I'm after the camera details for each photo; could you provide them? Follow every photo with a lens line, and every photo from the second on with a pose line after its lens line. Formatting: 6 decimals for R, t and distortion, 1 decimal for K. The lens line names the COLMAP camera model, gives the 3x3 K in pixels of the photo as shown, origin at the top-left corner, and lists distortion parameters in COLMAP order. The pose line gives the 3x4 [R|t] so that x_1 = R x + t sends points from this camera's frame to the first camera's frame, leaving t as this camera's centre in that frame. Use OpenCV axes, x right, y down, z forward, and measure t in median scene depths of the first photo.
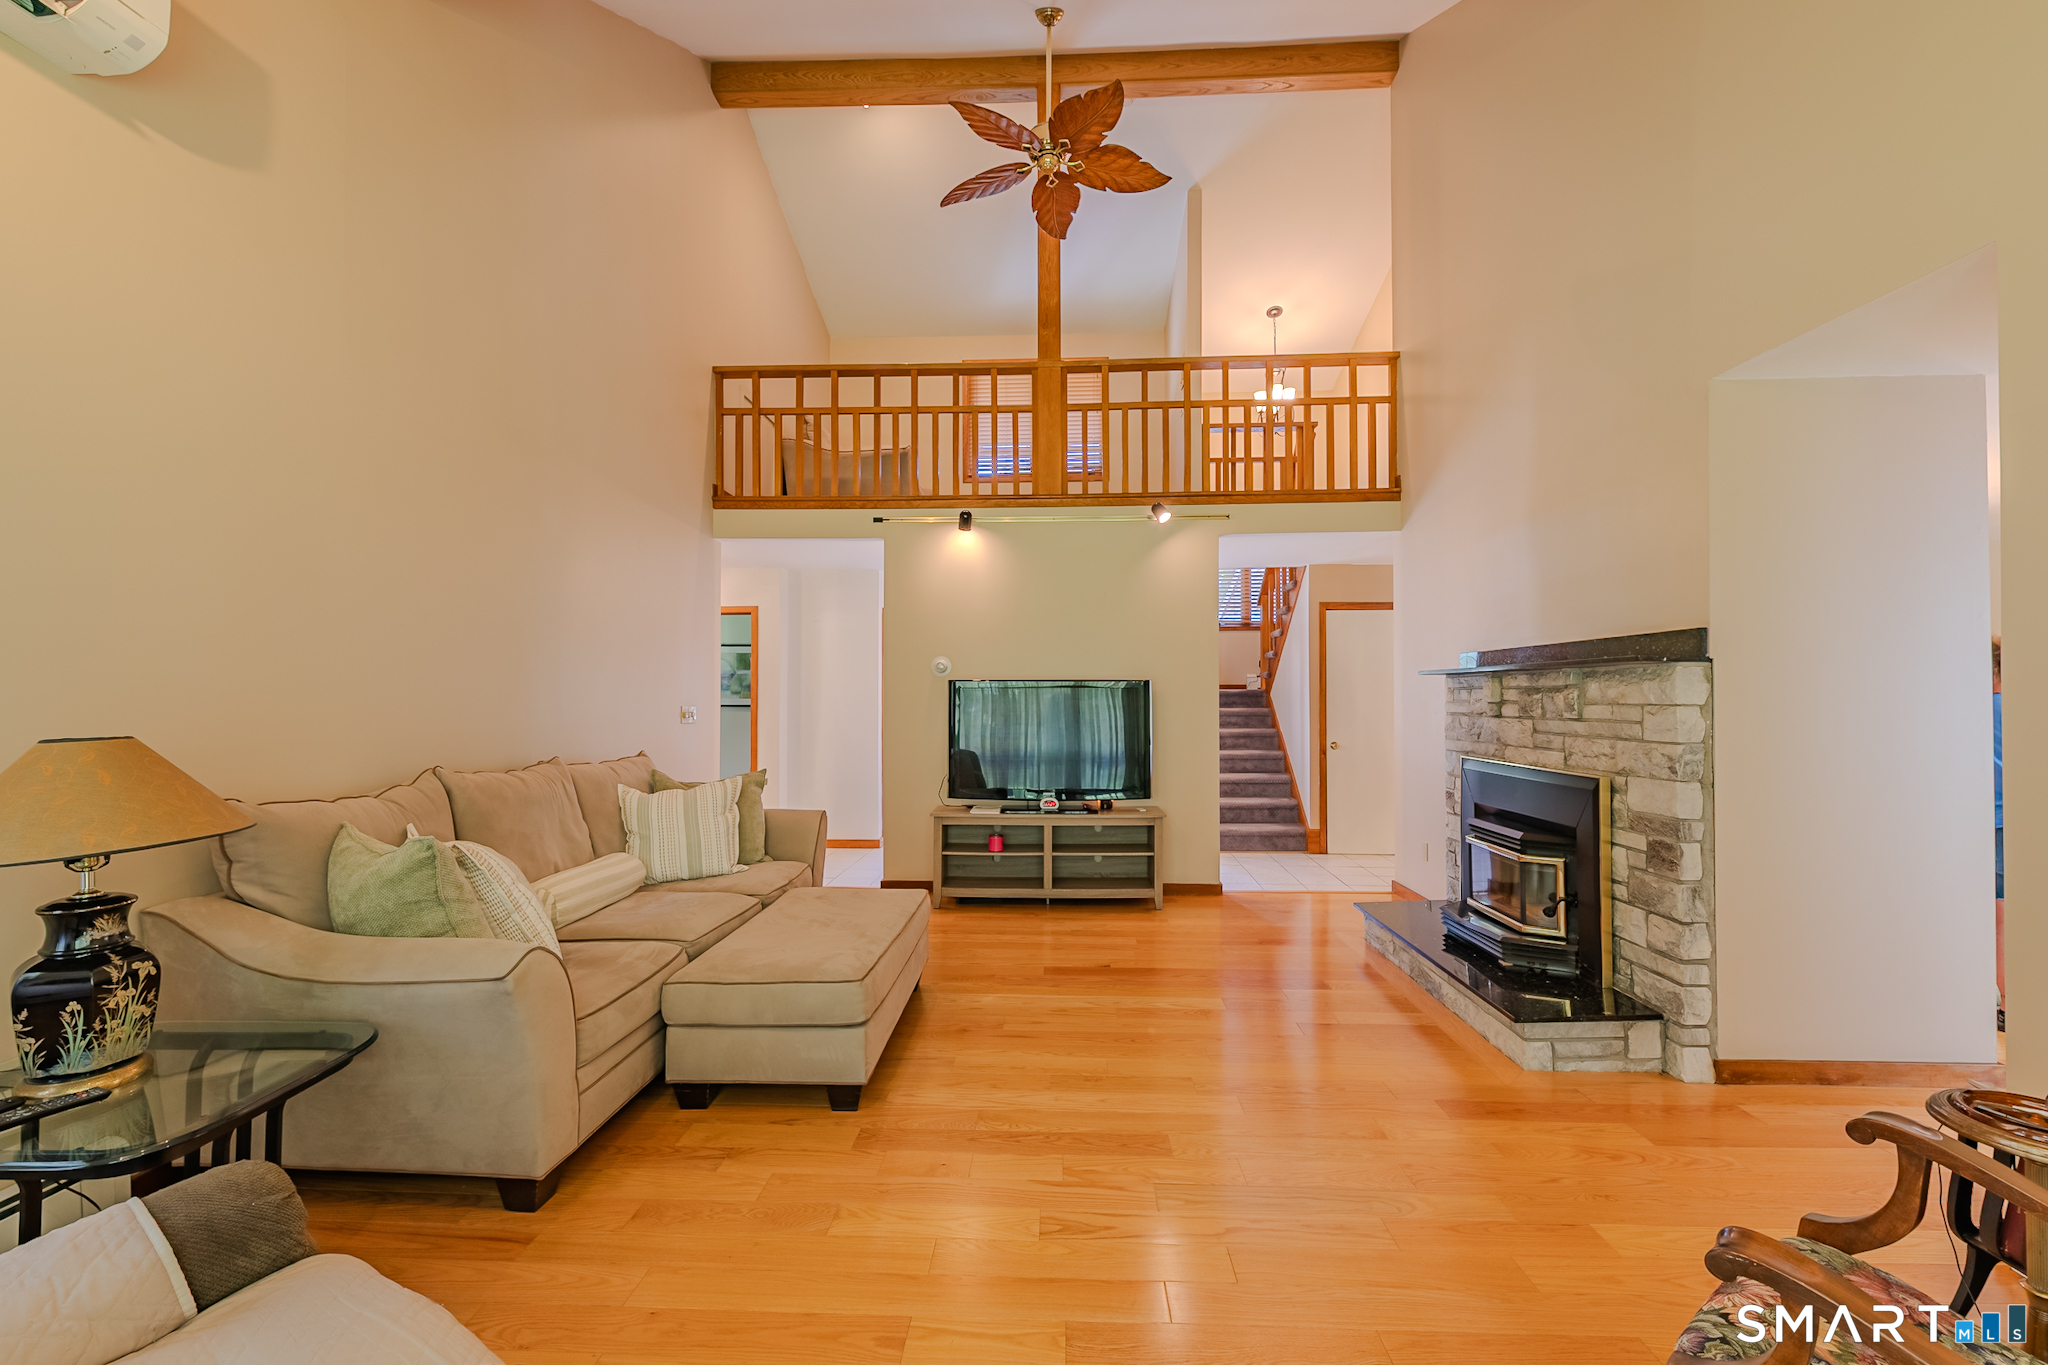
lens RADIAL K [[808.0, 0, 1041.5], [0, 808.0, 669.1], [0, 0, 1]] dist [0.008461, -0.003425]
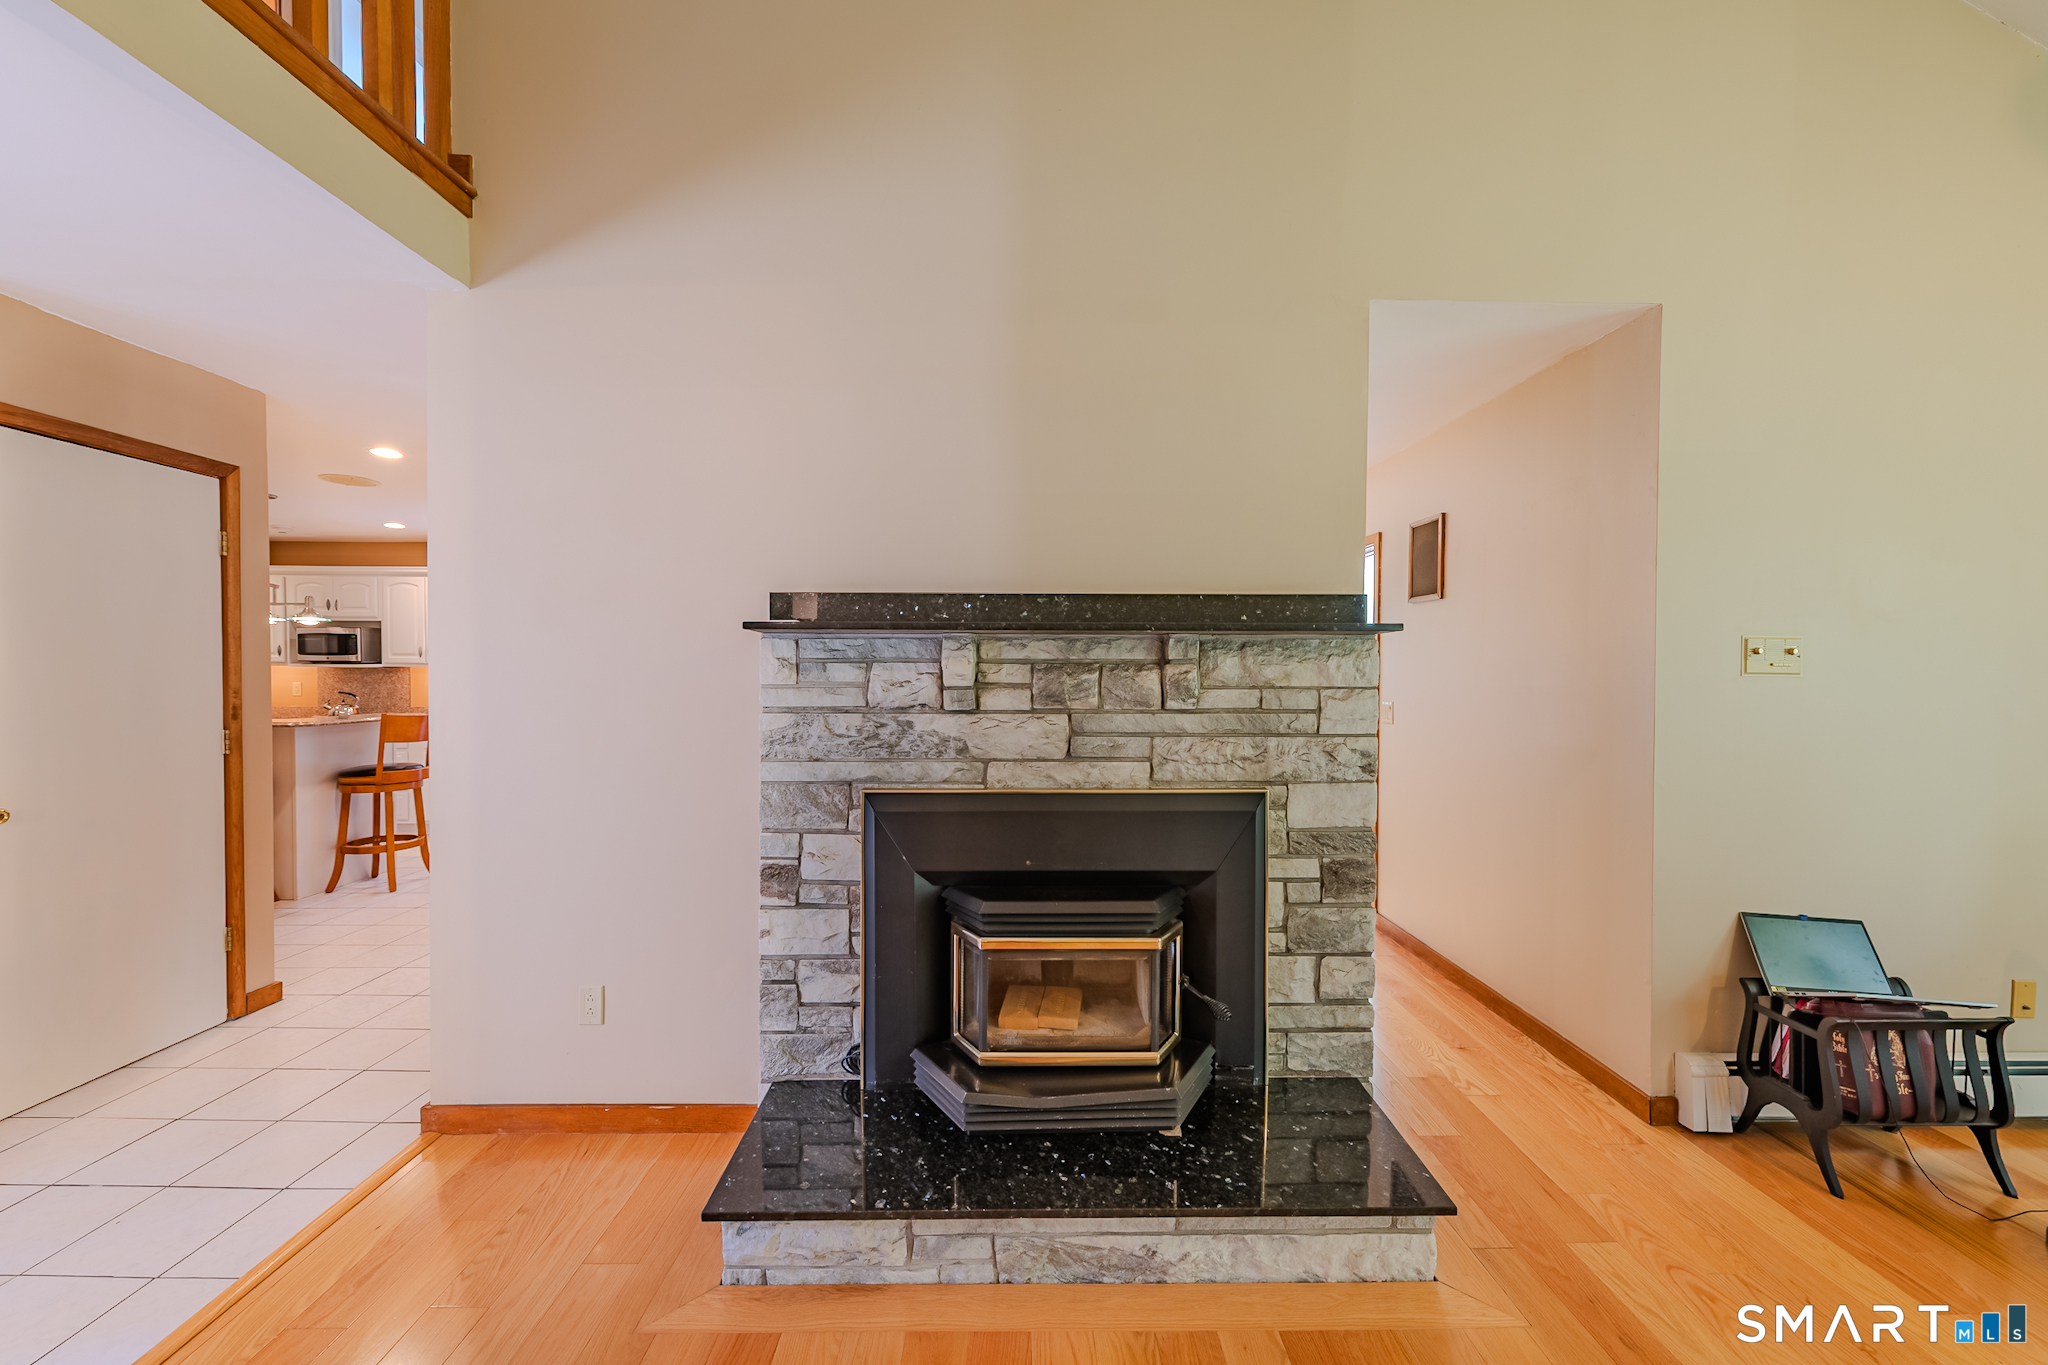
lens RADIAL K [[808.0, 0, 1019.4], [0, 808.0, 687.0], [0, 0, 1]] dist [0.008461, -0.003425]
pose [[-0.037791, -0.018912, 0.999107, -0.004125], [-0.035054, 0.999231, 0.017588, 0.030548], [-0.998671, -0.034358, -0.038425, 1.000011]]
